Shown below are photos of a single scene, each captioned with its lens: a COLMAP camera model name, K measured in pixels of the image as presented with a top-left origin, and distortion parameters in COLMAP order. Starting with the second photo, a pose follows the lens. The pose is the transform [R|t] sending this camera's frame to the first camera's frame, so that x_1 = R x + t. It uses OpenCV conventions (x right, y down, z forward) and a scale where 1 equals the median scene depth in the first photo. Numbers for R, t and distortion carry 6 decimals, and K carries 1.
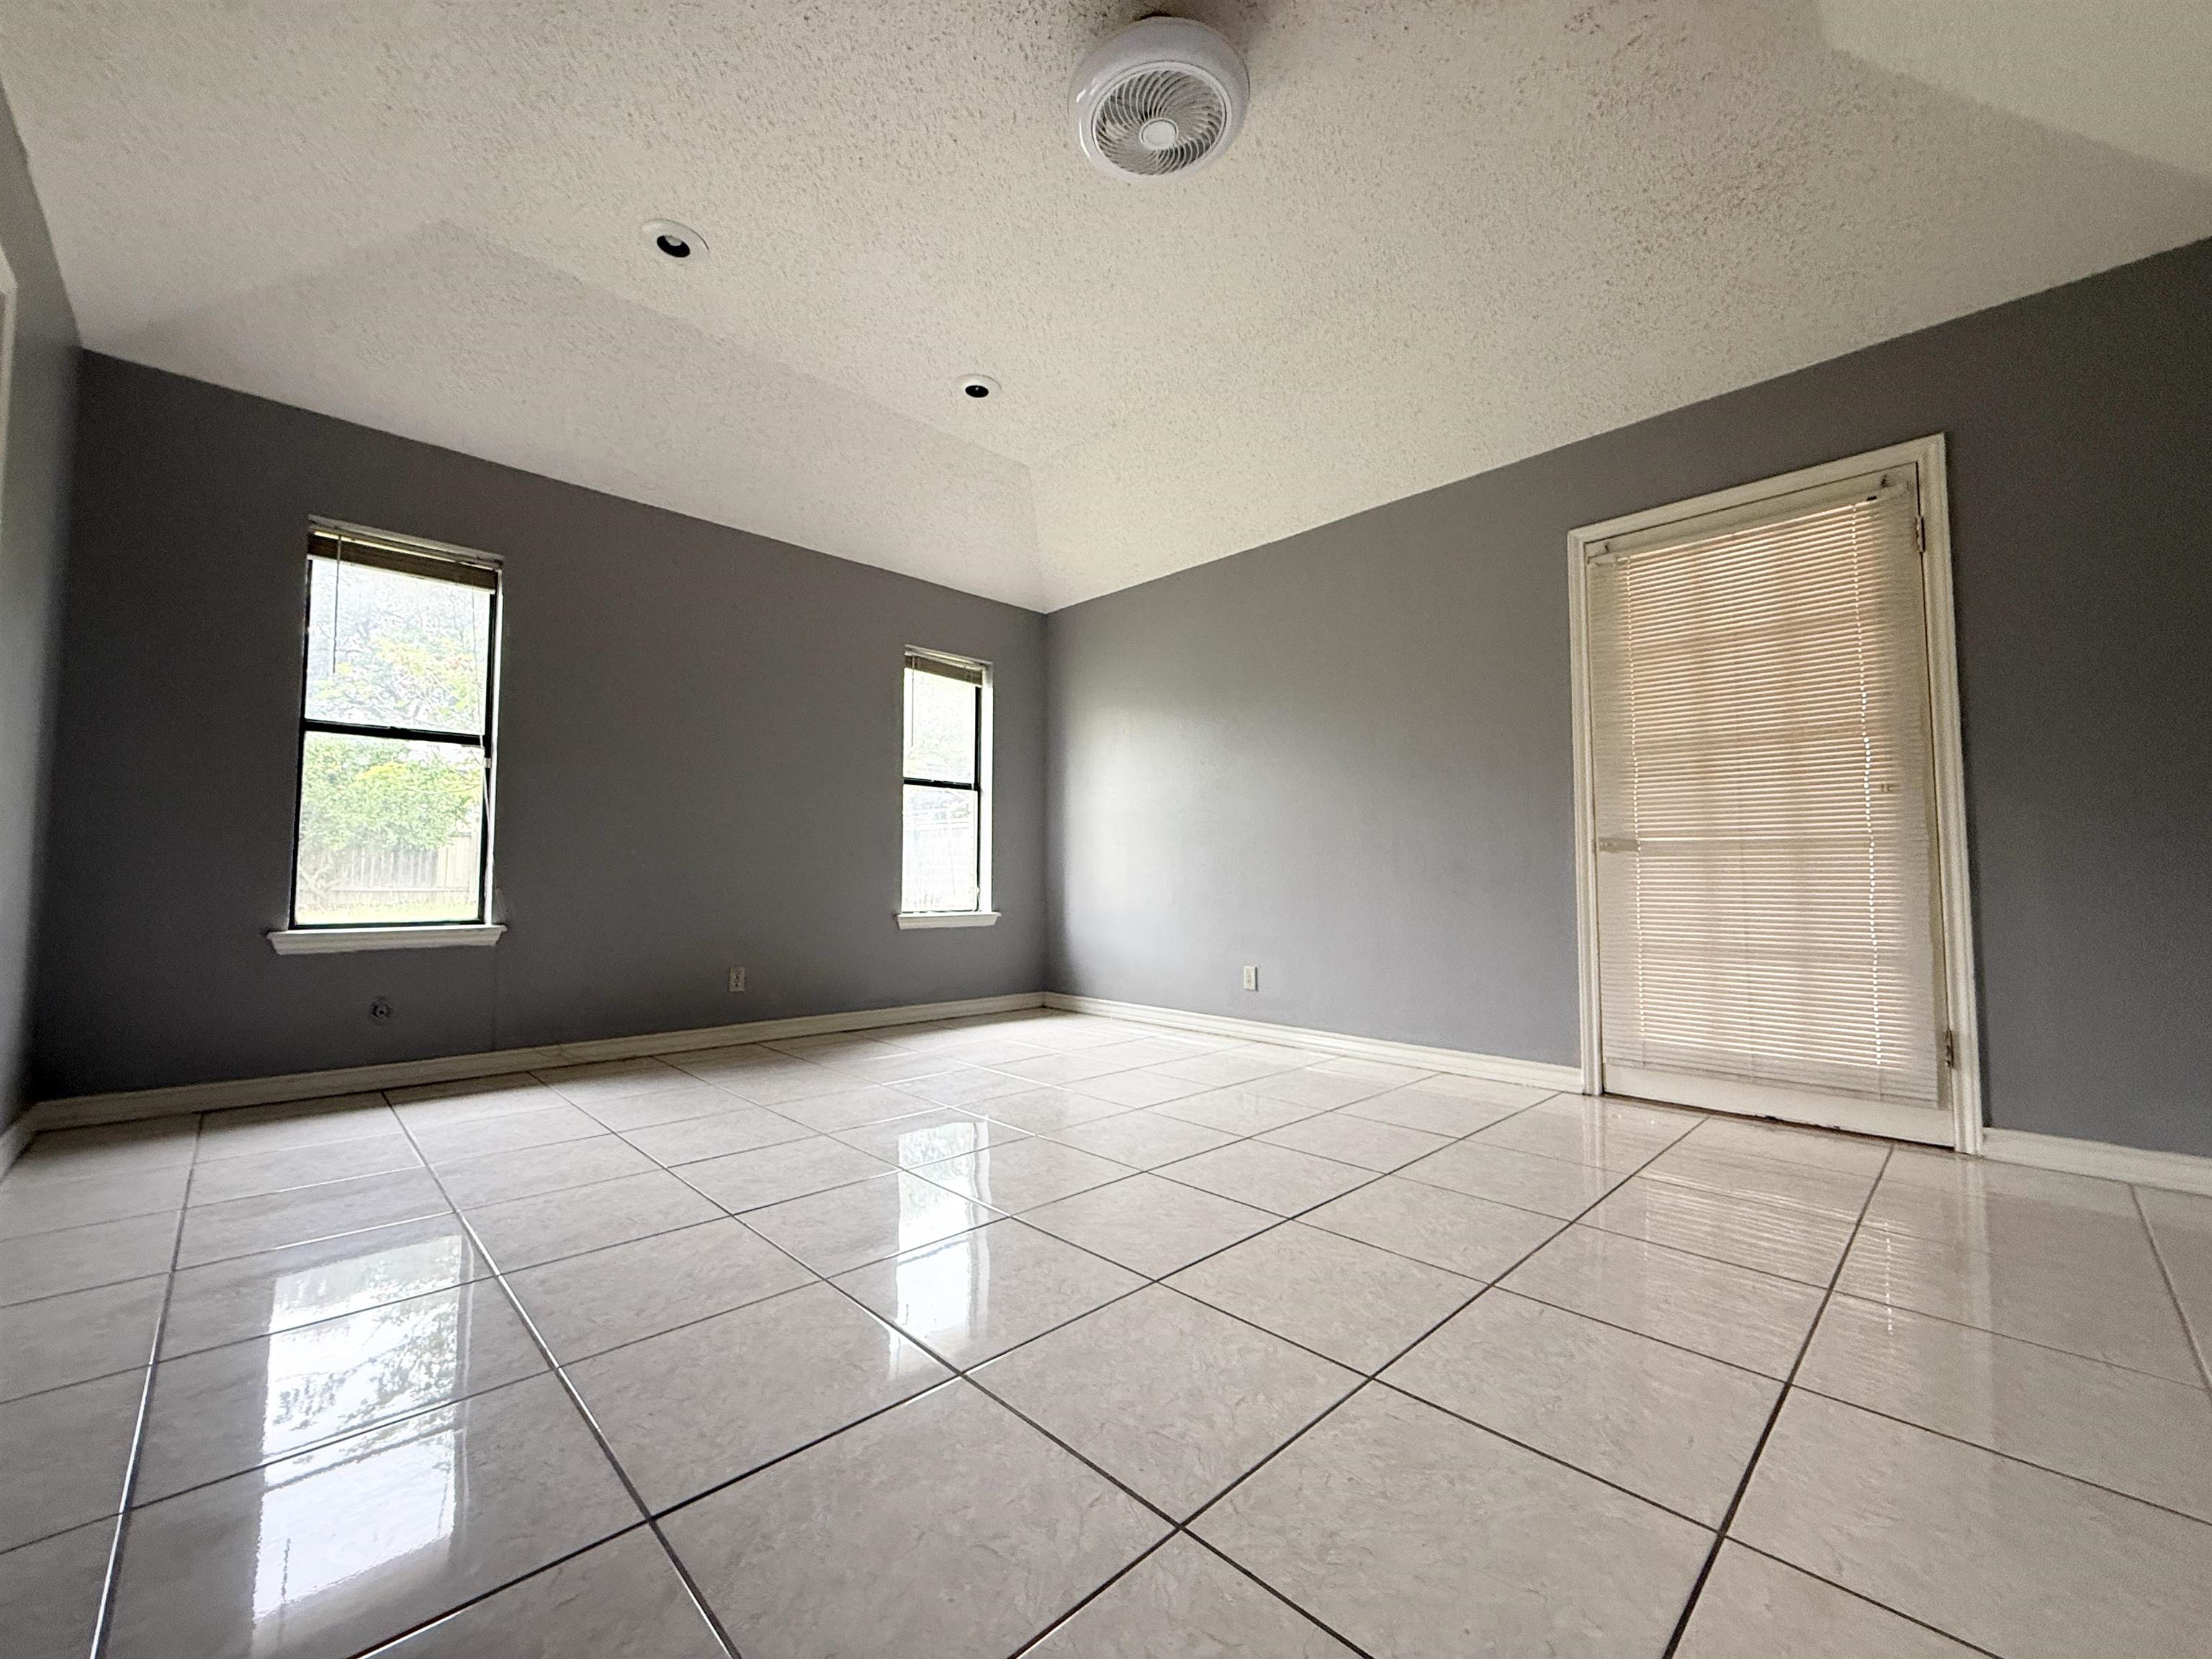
lens RADIAL K [[879.7, 0, 1103.4], [0, 879.7, 835.1], [0, 0, 1]] dist [-0.009302, -0.001140]
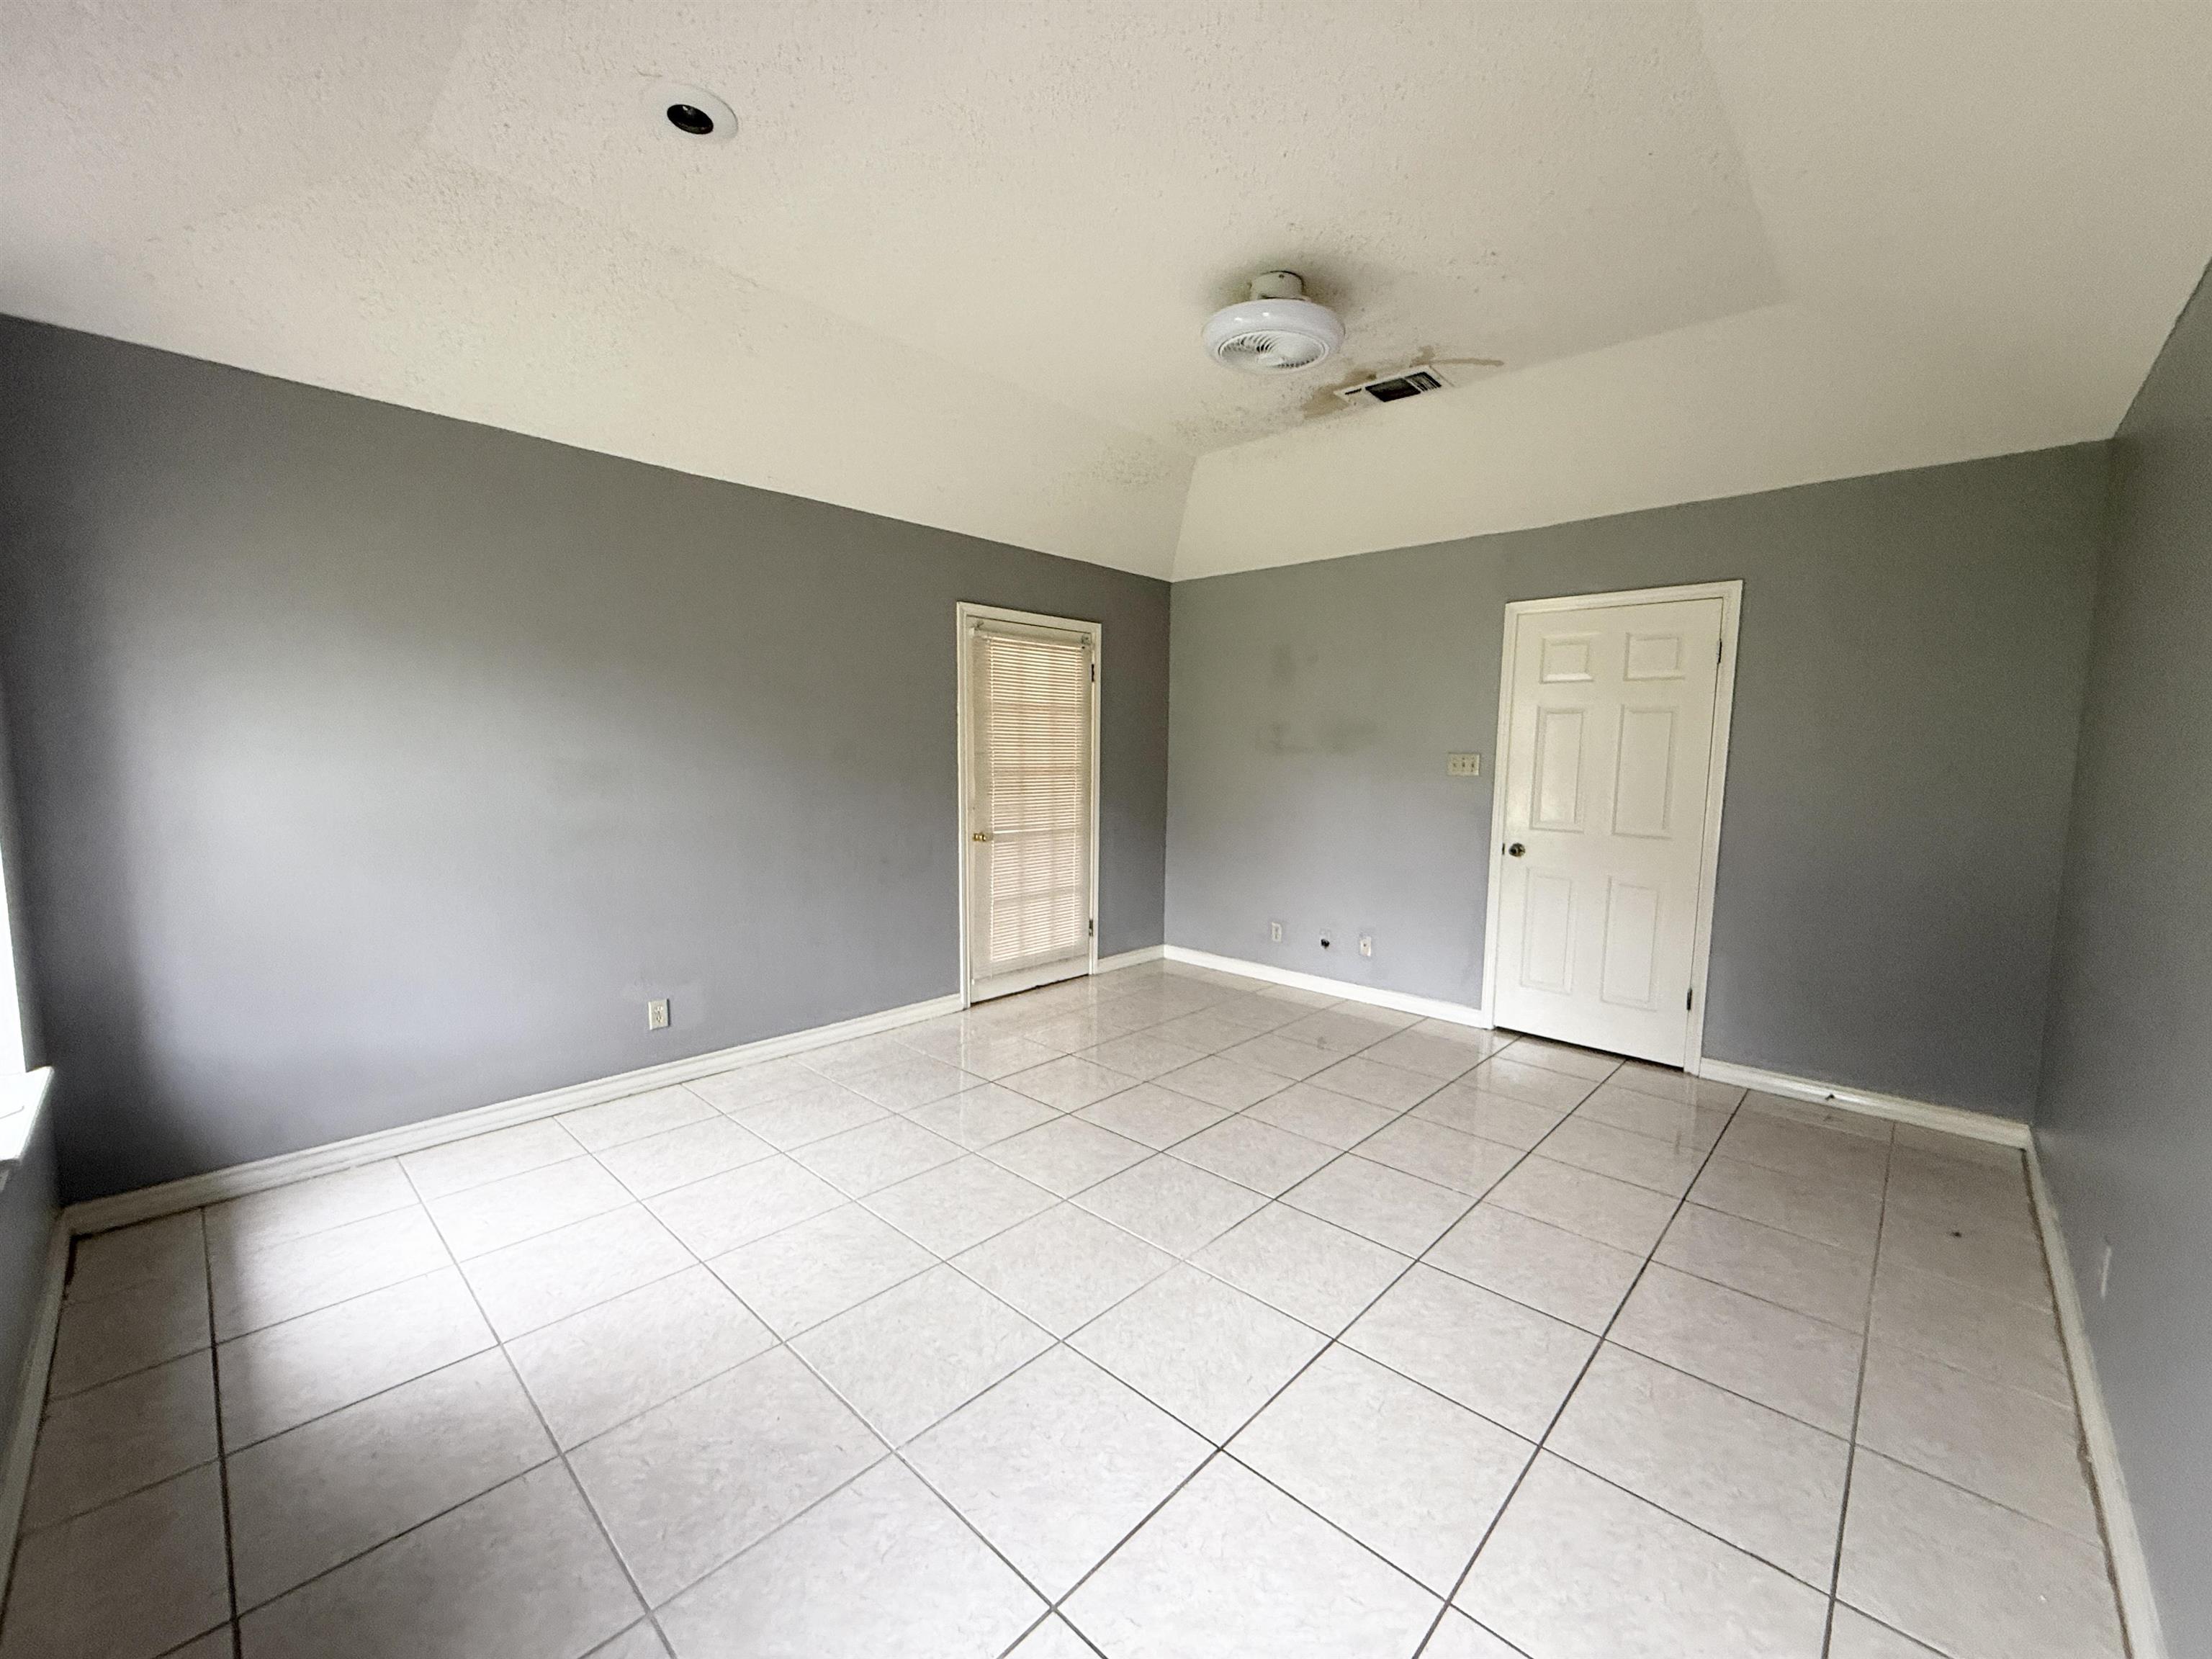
lens RADIAL K [[879.7, 0, 1103.6], [0, 879.7, 827.4], [0, 0, 1]] dist [-0.009302, -0.001140]
pose [[-0.048235, -0.098159, 0.994001, -0.944410], [-0.067147, 0.993227, 0.094824, -0.167384], [-0.996576, -0.062170, -0.054499, 0.941062]]
